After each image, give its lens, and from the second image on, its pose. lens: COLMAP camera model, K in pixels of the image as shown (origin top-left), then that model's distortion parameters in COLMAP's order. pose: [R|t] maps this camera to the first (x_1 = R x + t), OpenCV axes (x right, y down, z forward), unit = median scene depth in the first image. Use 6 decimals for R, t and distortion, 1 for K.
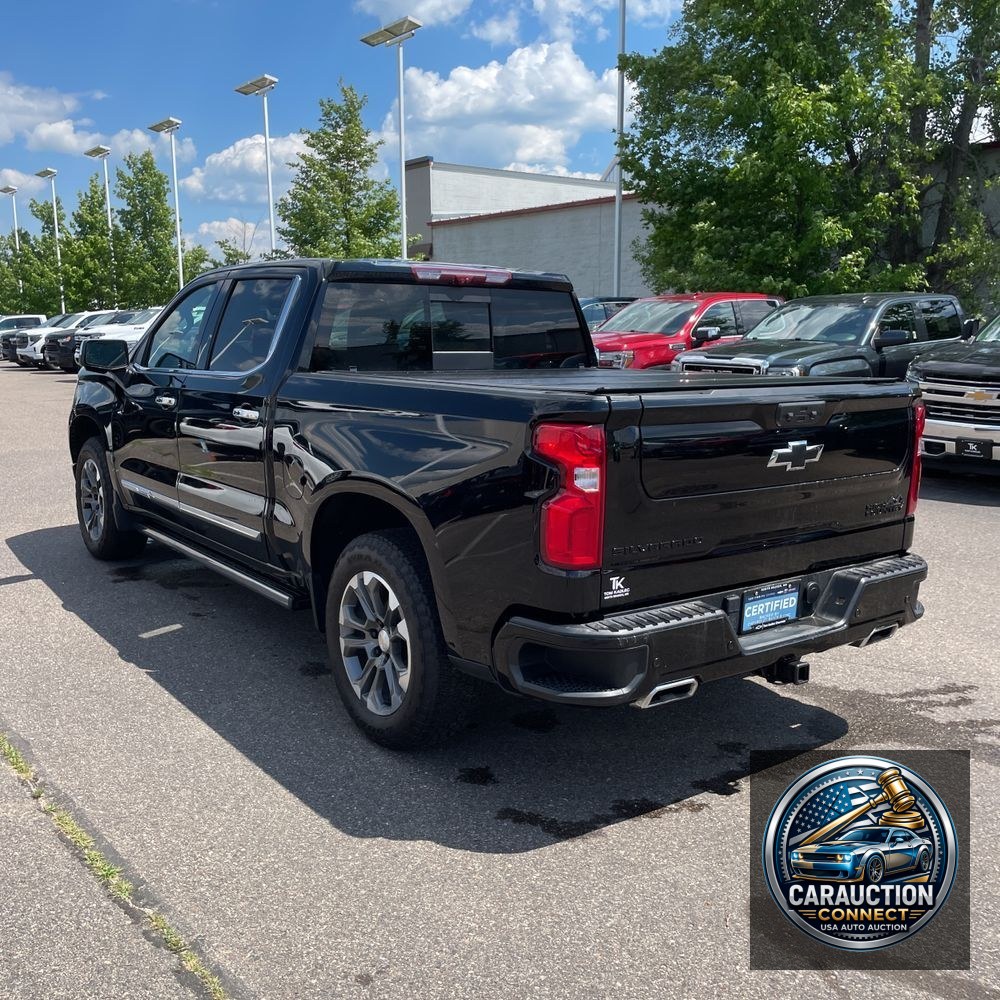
lens RADIAL K [[1010.7, 0, 500.0], [0, 1010.7, 500.0], [0, 0, 1]] dist [0.080571, -0.115105]
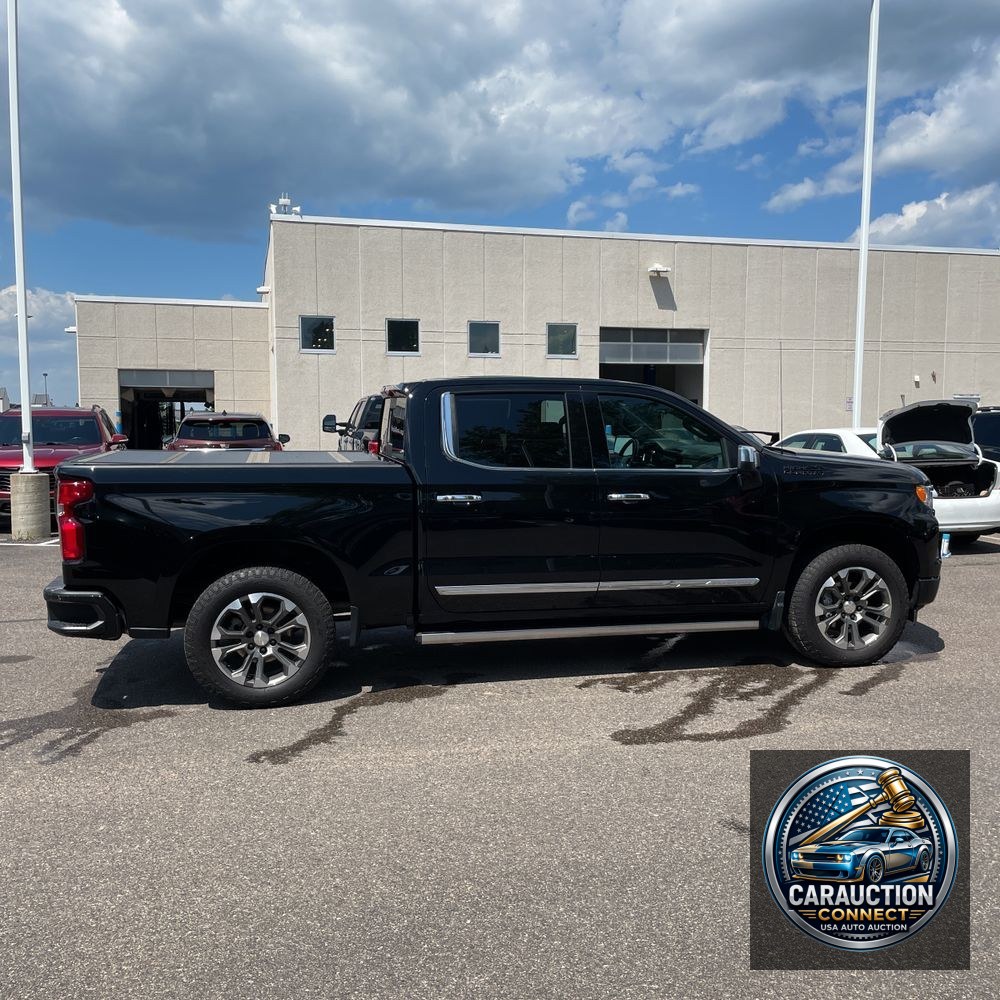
lens RADIAL K [[1001.7, 0, 511.5], [0, 1001.7, 506.4], [0, 0, 1]] dist [0.092008, -0.140944]
pose [[-0.396831, 0.078582, -0.914522, 1.454010], [-0.156356, 0.975980, 0.151710, -0.372726], [0.904477, 0.203194, -0.375013, 2.101963]]
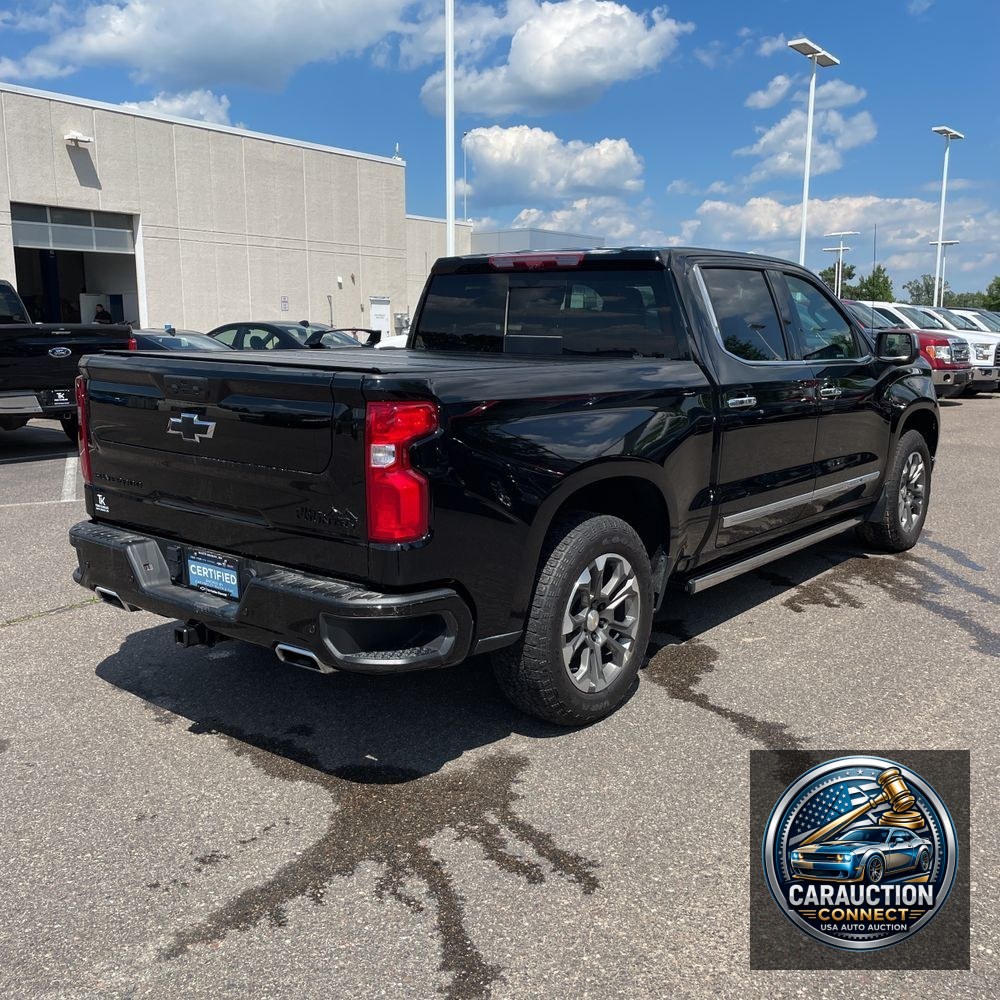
lens RADIAL K [[1006.7, 0, 504.5], [0, 1006.7, 486.6], [0, 0, 1]] dist [0.081611, -0.111962]
pose [[0.261517, 0.154067, -0.952823, 1.181034], [-0.166277, 0.979611, 0.112761, -0.133618], [0.950769, 0.128943, 0.281803, 0.878647]]
